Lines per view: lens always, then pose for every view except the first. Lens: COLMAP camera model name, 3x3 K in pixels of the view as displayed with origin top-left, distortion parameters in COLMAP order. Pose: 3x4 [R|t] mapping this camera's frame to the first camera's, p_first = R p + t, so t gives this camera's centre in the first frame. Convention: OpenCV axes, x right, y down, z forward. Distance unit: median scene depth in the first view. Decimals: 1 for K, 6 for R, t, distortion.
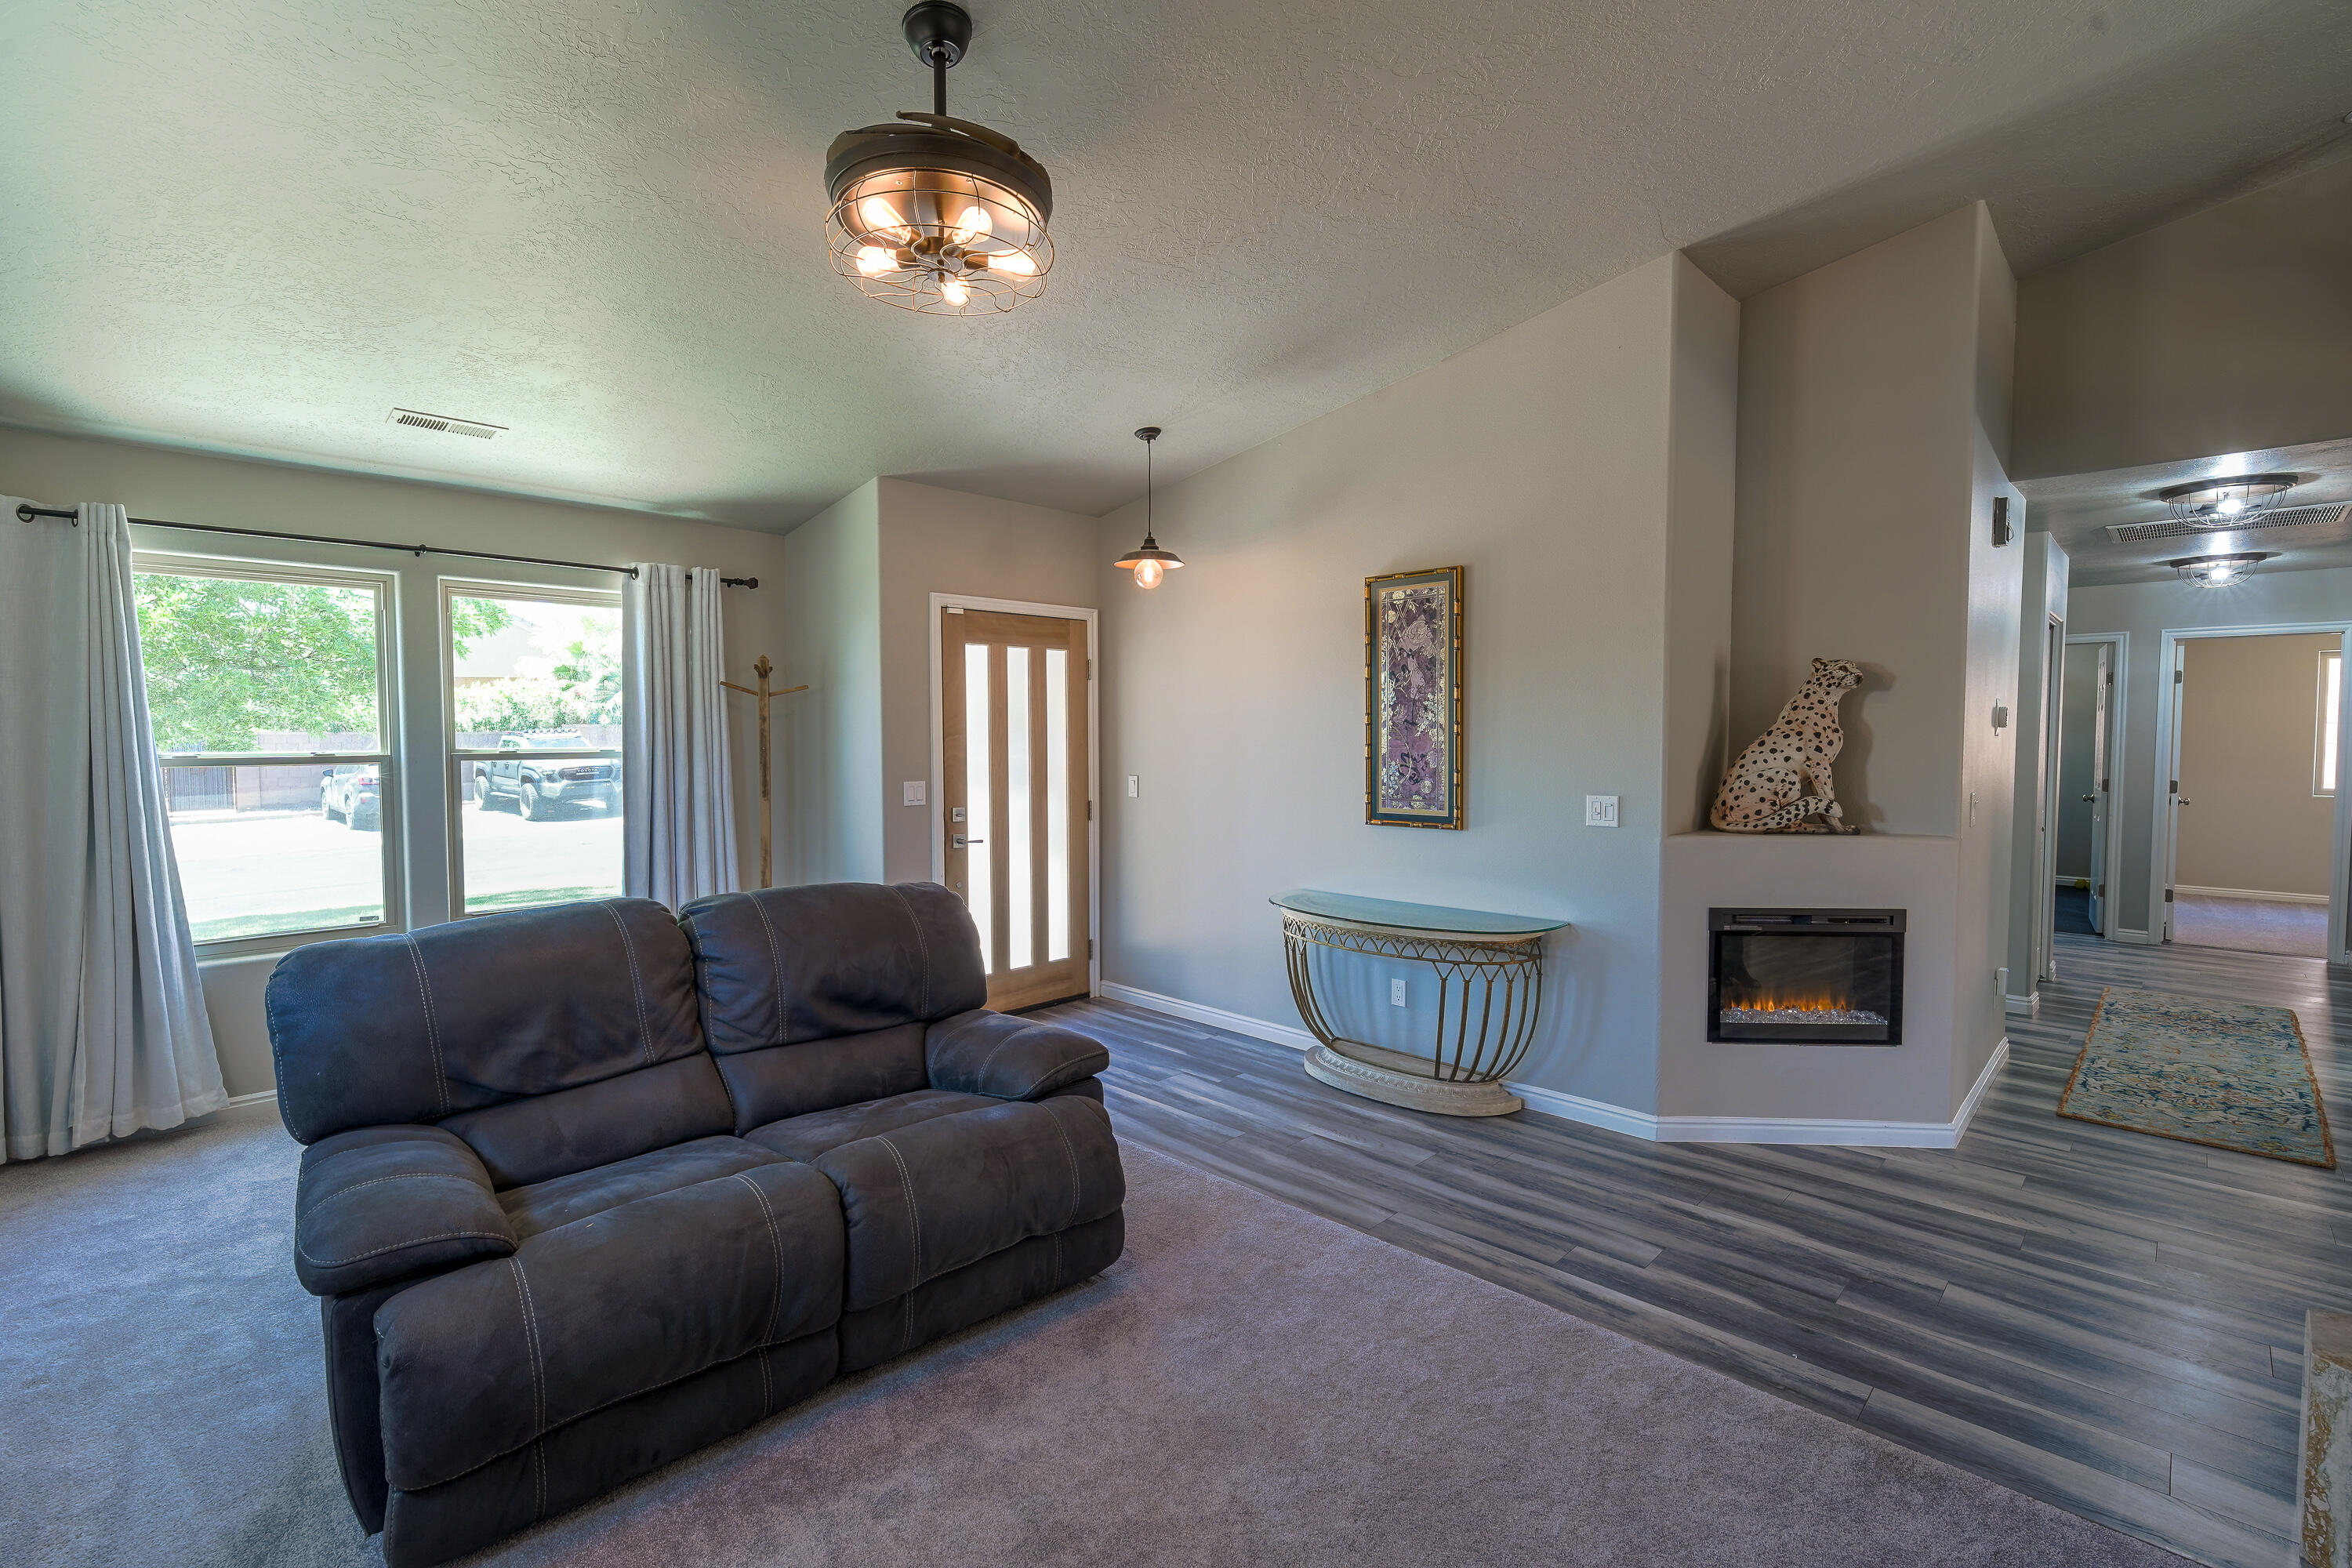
lens RADIAL K [[1044.3, 0, 1162.6], [0, 1044.3, 775.4], [0, 0, 1]] dist [-0.002033, 0.000038]
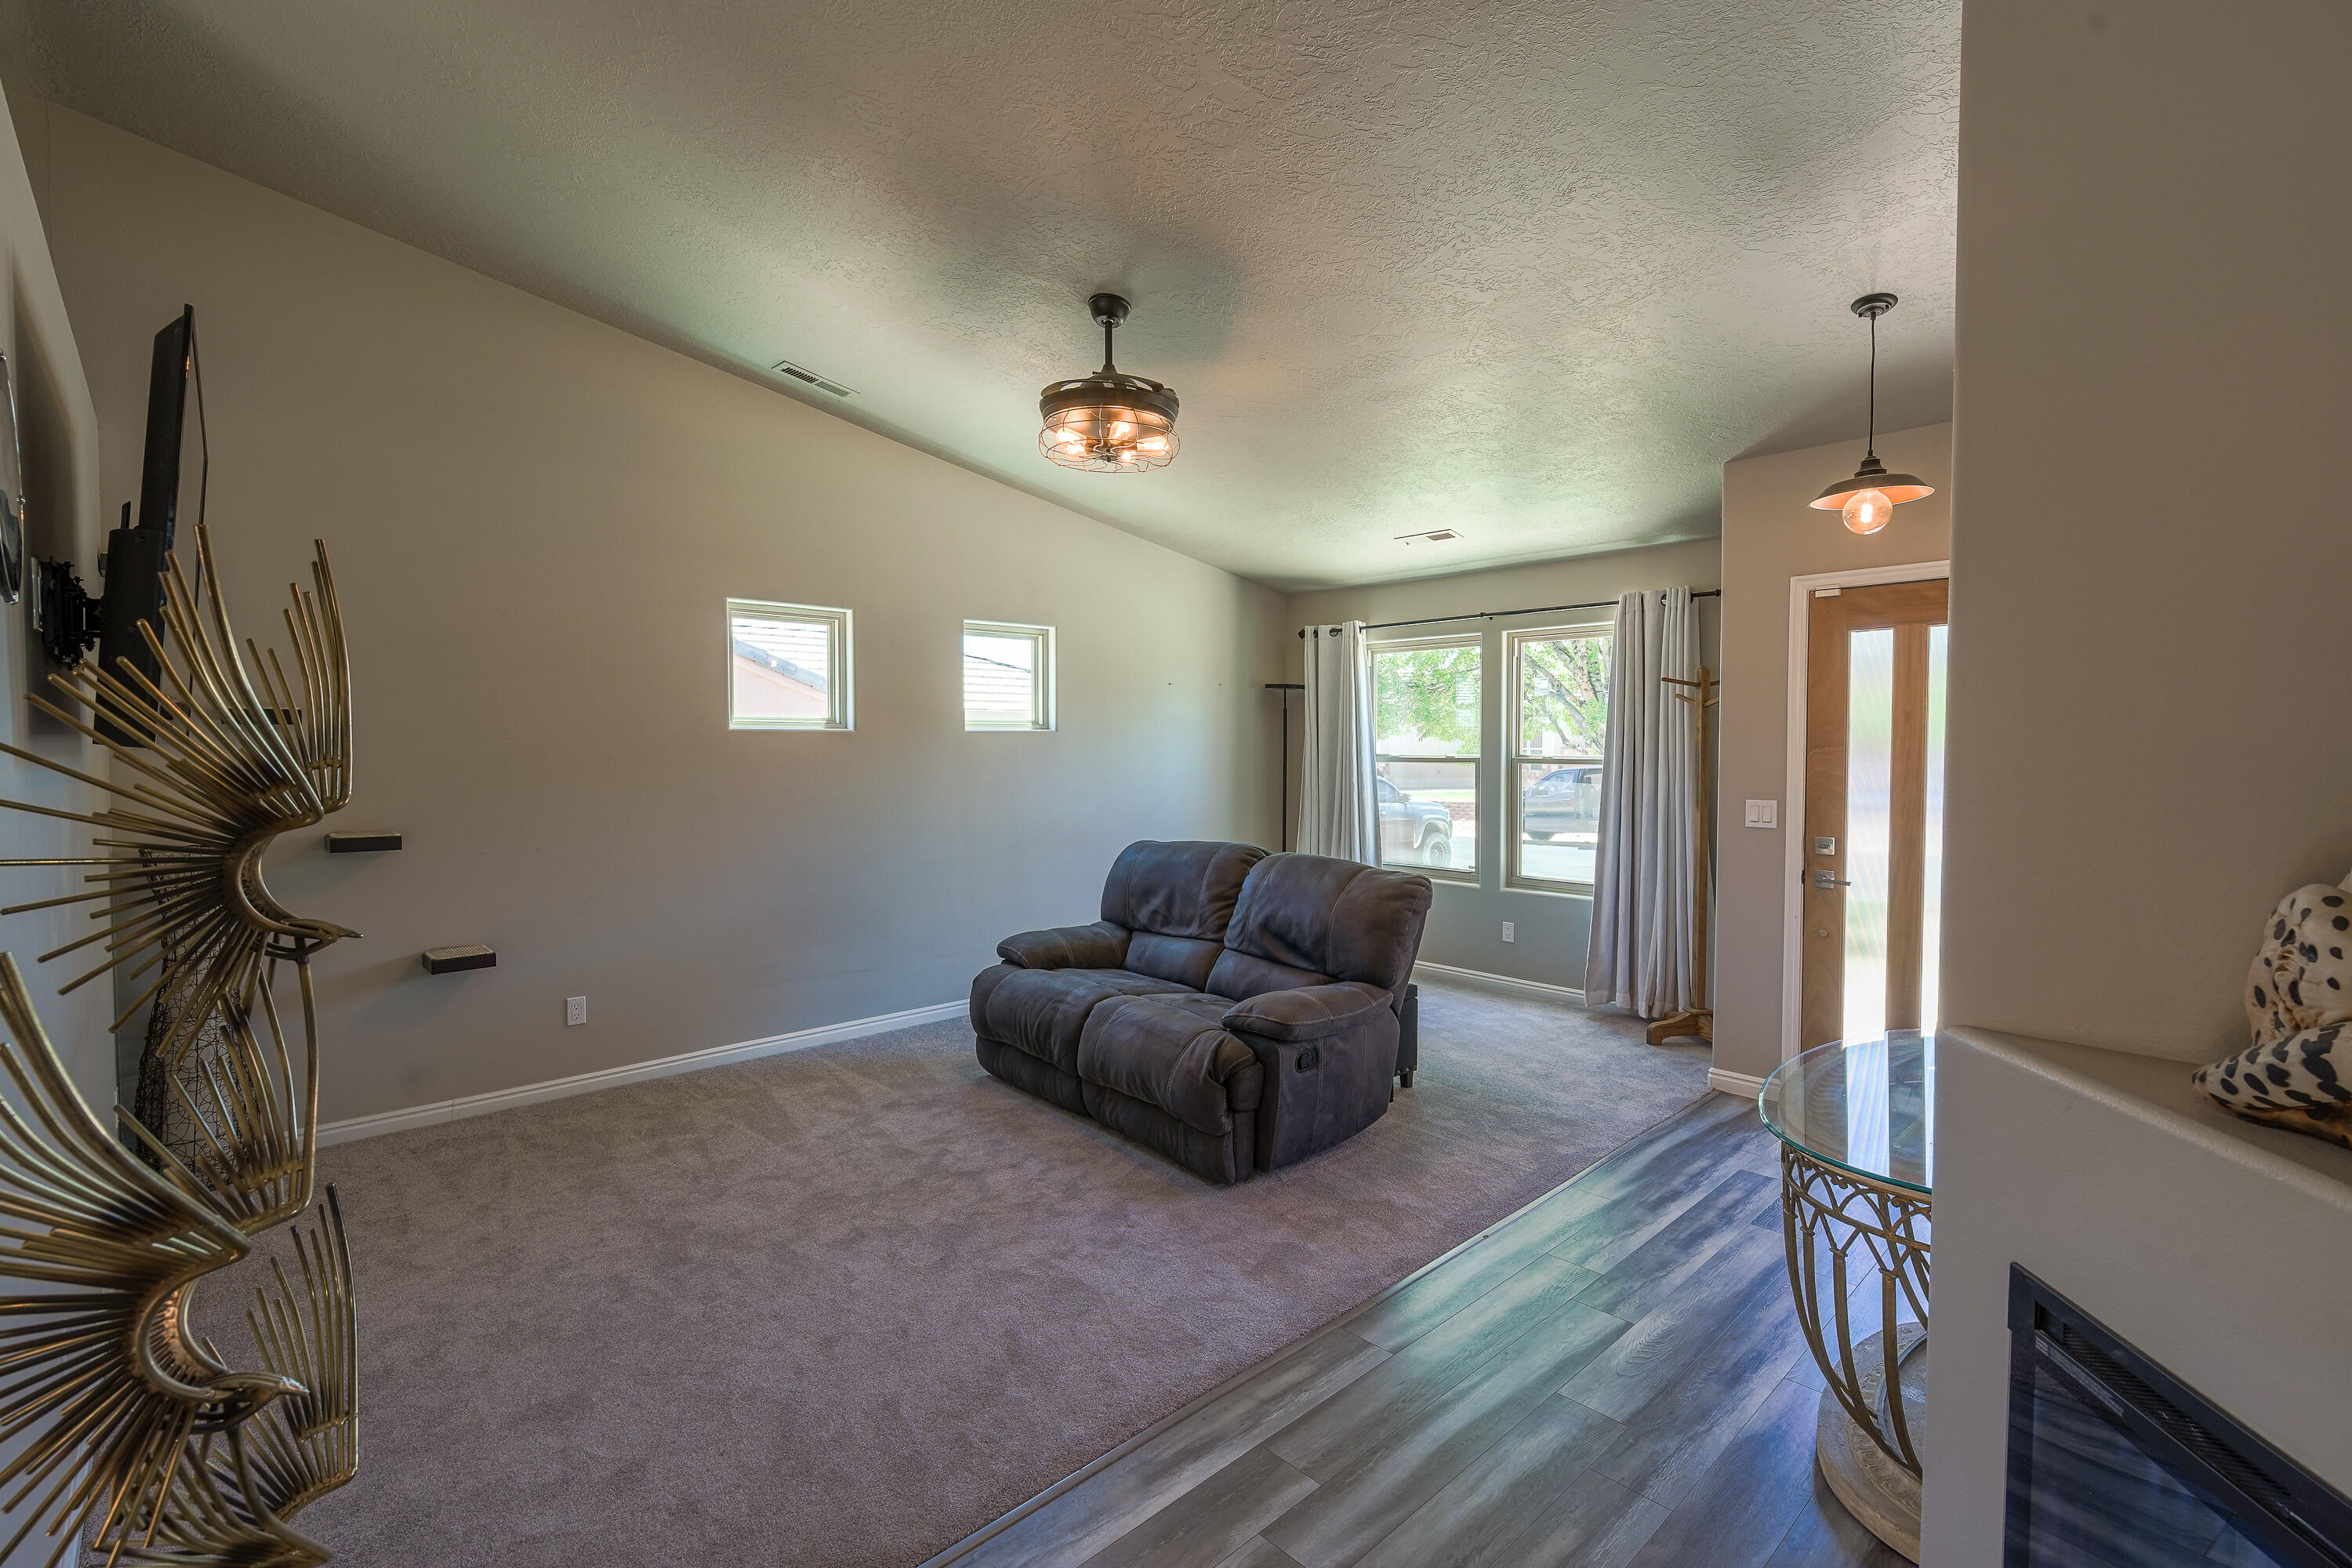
lens RADIAL K [[1044.3, 0, 1162.6], [0, 1044.3, 775.4], [0, 0, 1]] dist [-0.002033, 0.000038]
pose [[-0.047086, 0.032986, -0.998346, 0.788073], [-0.042083, 0.998502, 0.034976, -0.029775], [0.998004, 0.043661, -0.045627, 0.660654]]
